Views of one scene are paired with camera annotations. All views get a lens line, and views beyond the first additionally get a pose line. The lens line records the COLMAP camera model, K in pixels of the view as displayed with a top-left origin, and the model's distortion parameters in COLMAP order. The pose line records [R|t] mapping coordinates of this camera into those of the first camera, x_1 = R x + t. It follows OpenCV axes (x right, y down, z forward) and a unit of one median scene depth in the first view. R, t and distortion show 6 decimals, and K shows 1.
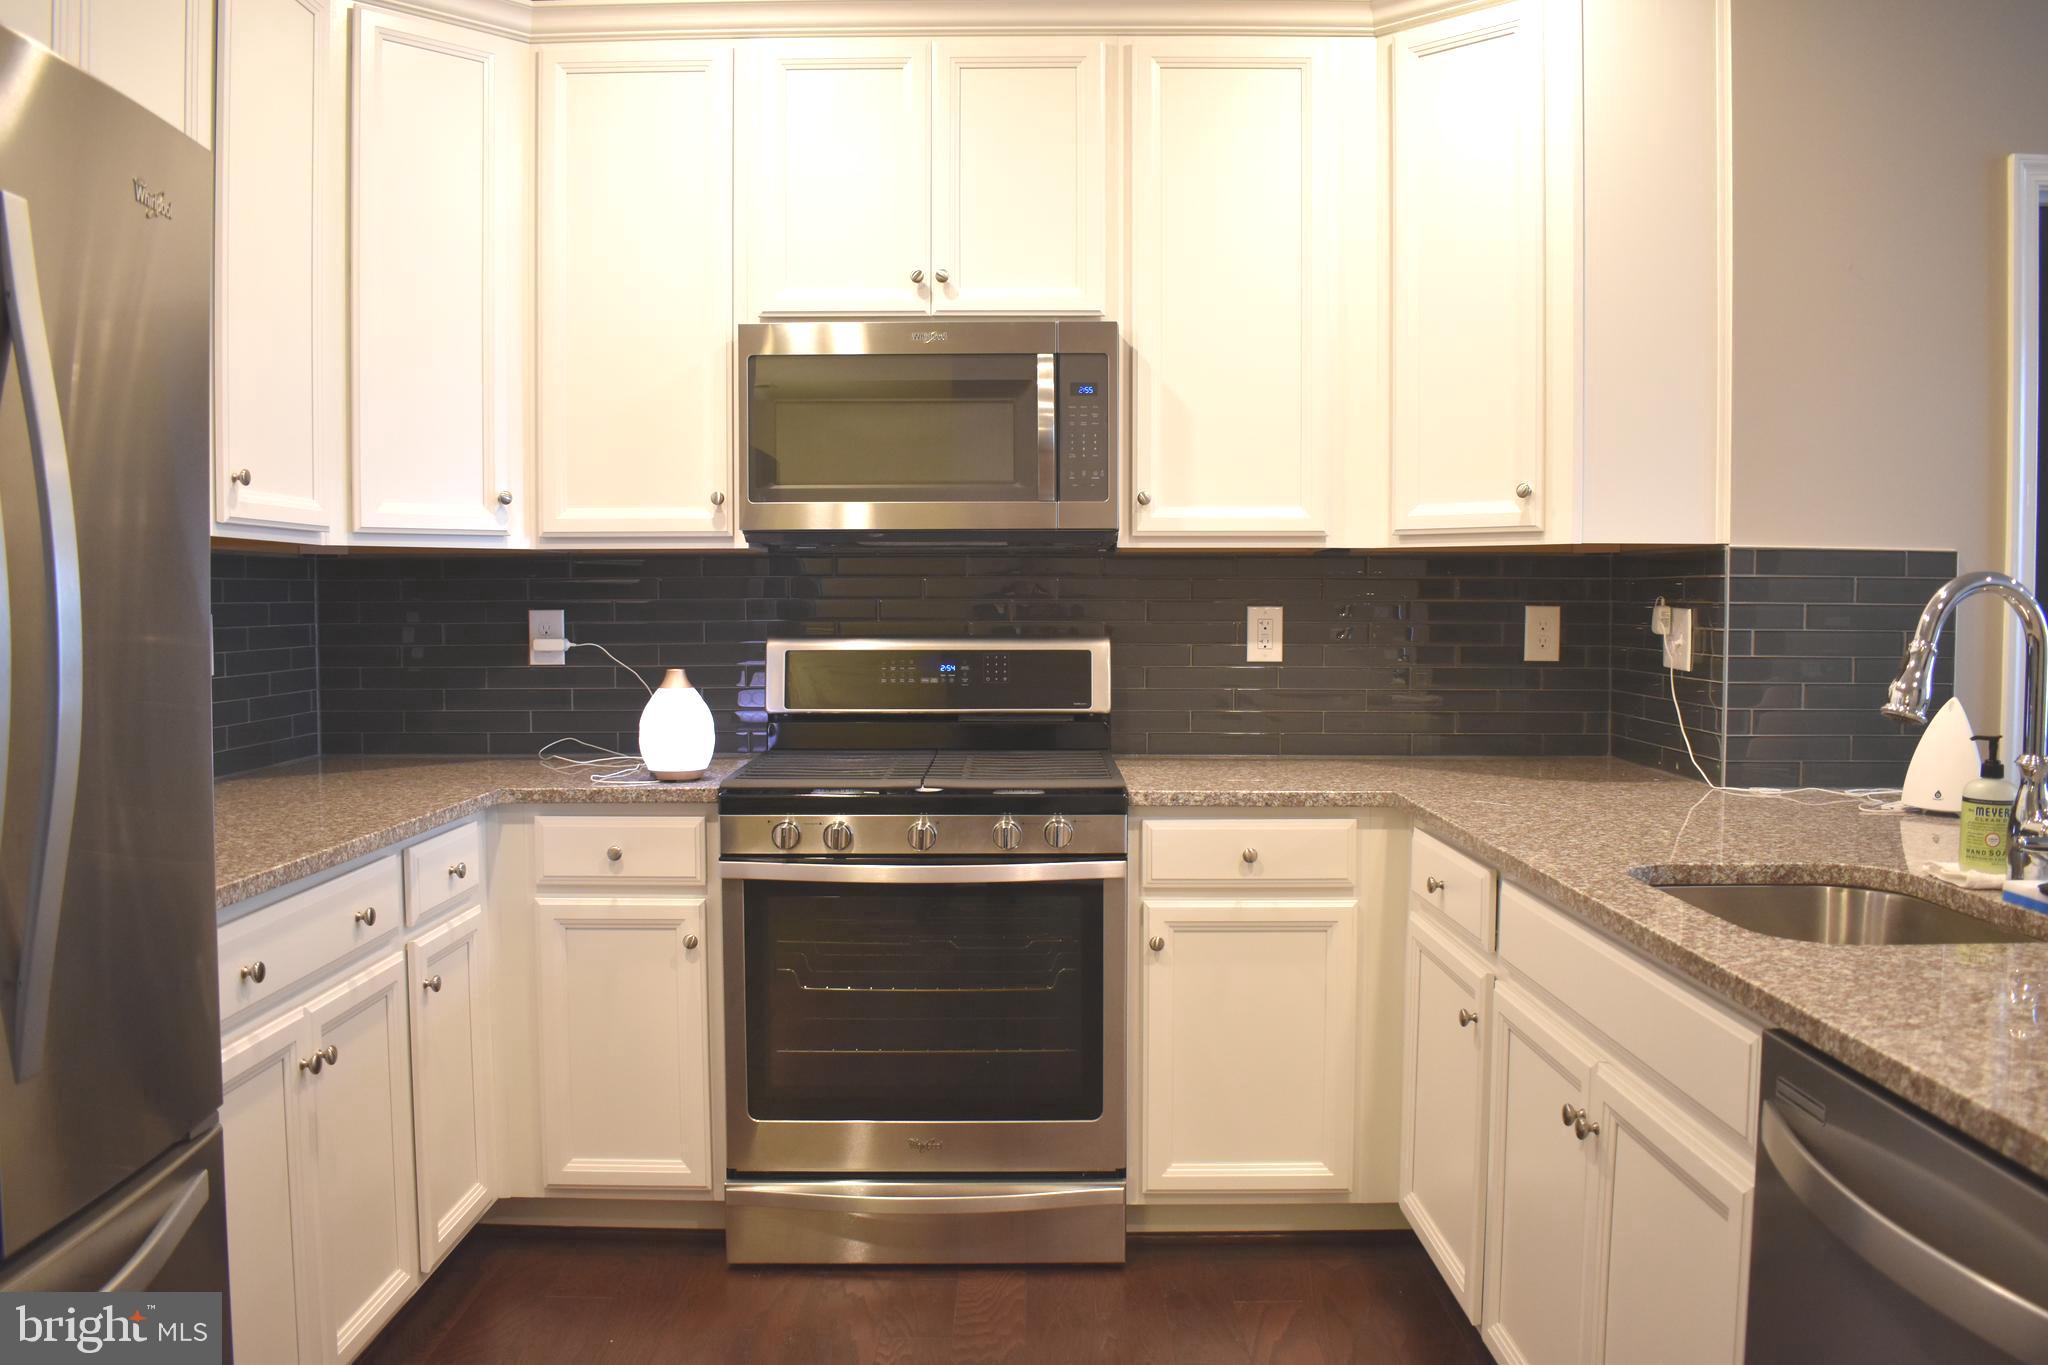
lens RADIAL K [[1663.4, 0, 1020.5], [0, 1663.4, 657.7], [0, 0, 1]] dist [-0.086591, -0.003700]
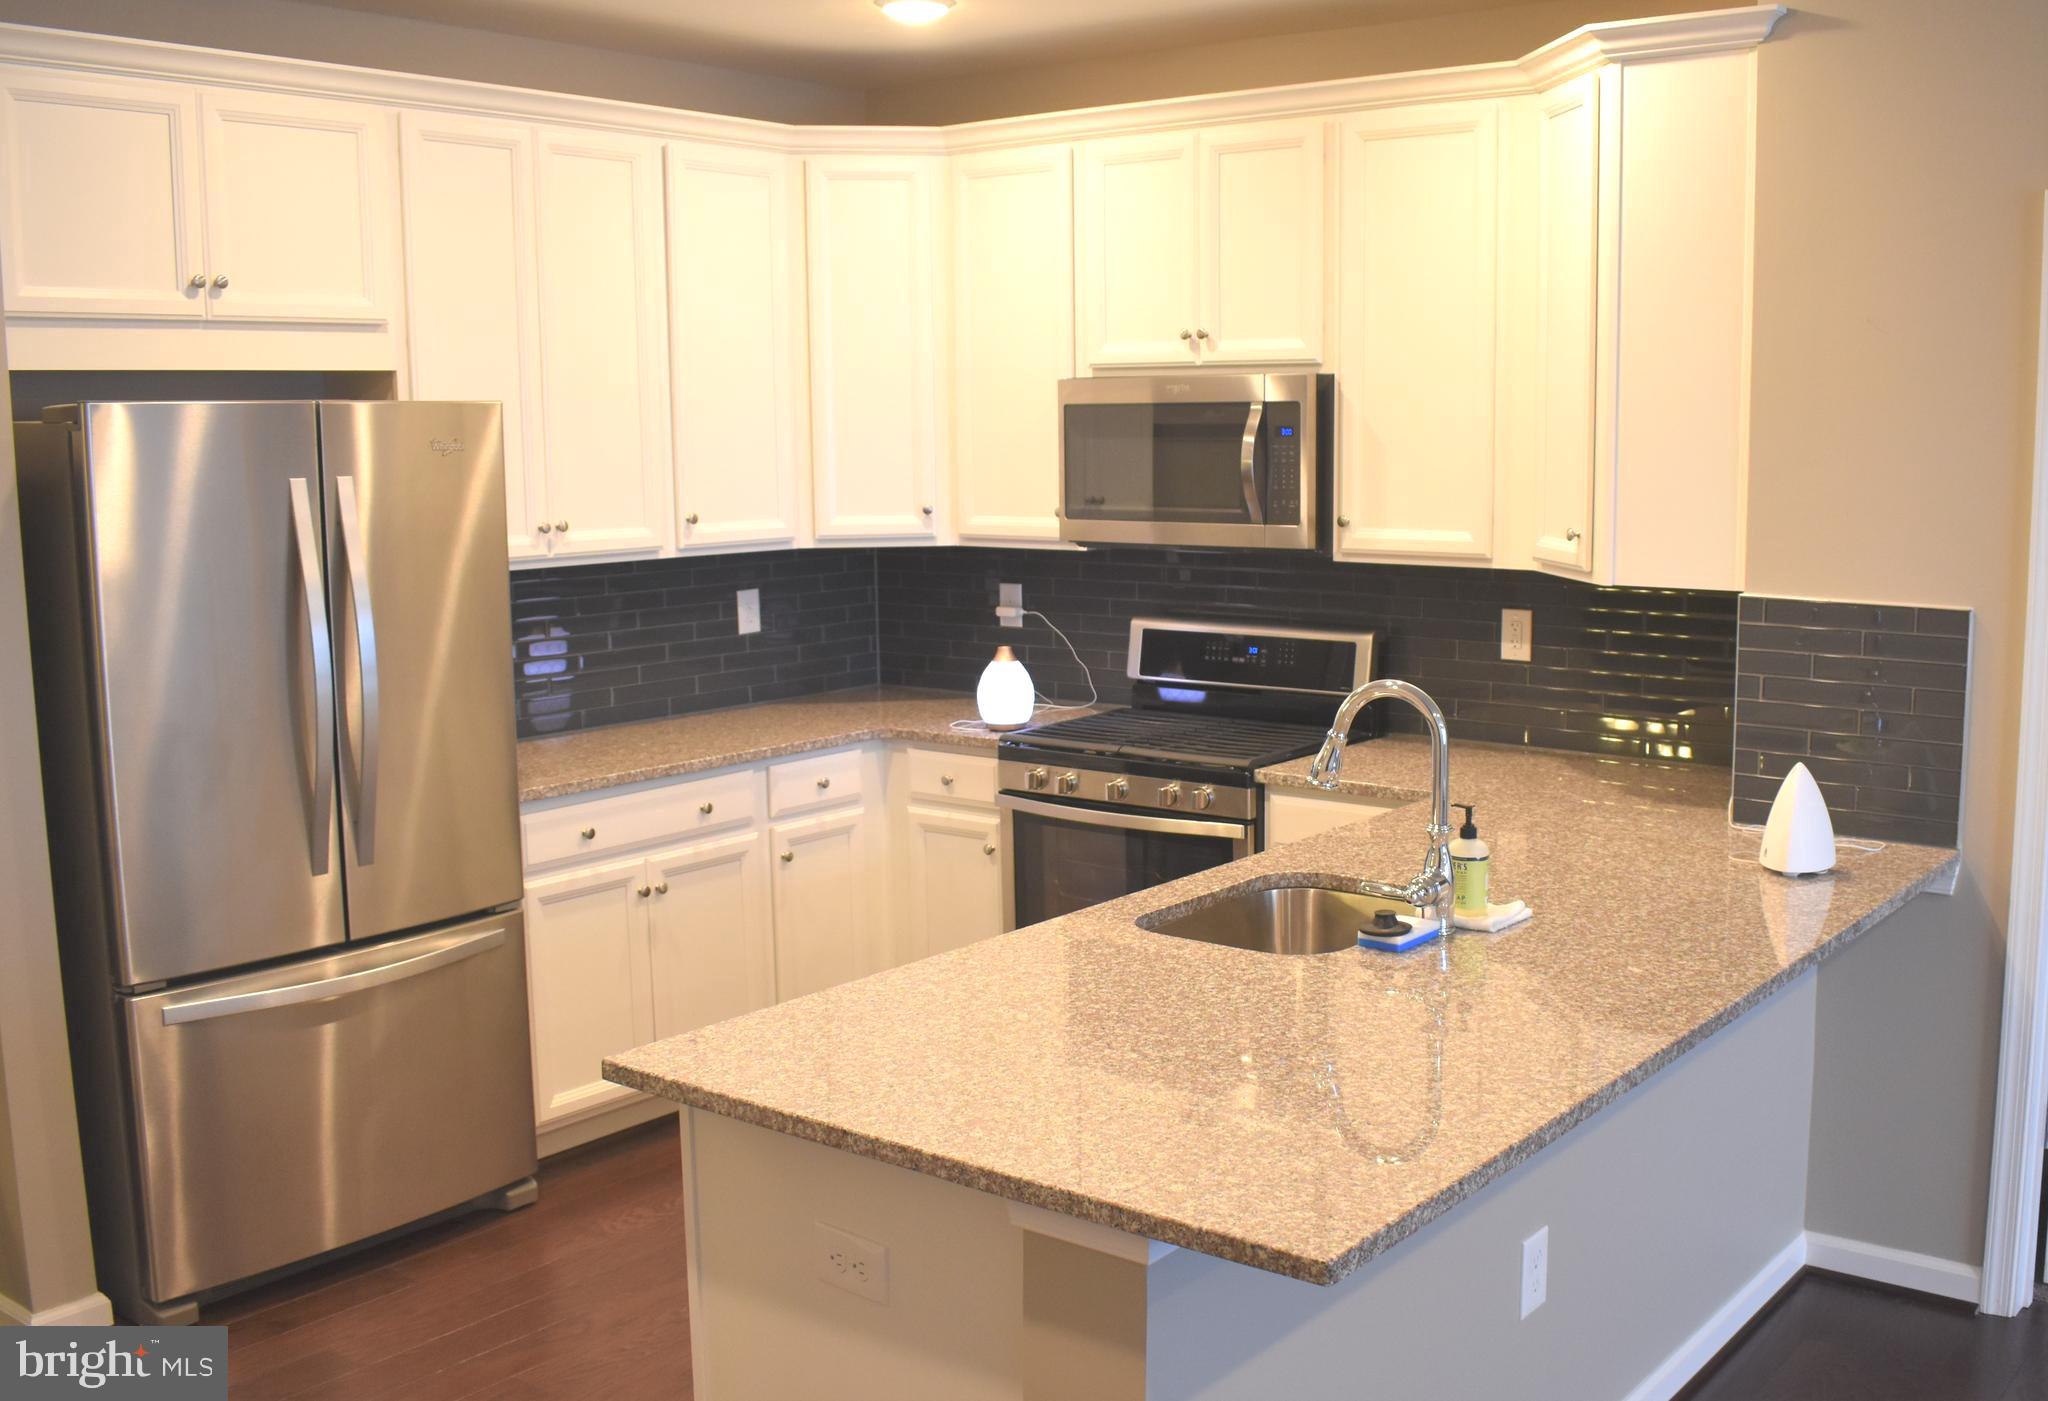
lens RADIAL K [[2118.4, 0, 1024.0], [0, 2118.4, 700.5], [0, 0, 1]] dist [-0.014202, -0.006970]
pose [[0.786050, 0.073414, -0.613787, 0.839718], [-0.011069, 0.994435, 0.104767, -0.126977], [0.618063, -0.075558, 0.782489, -0.322651]]
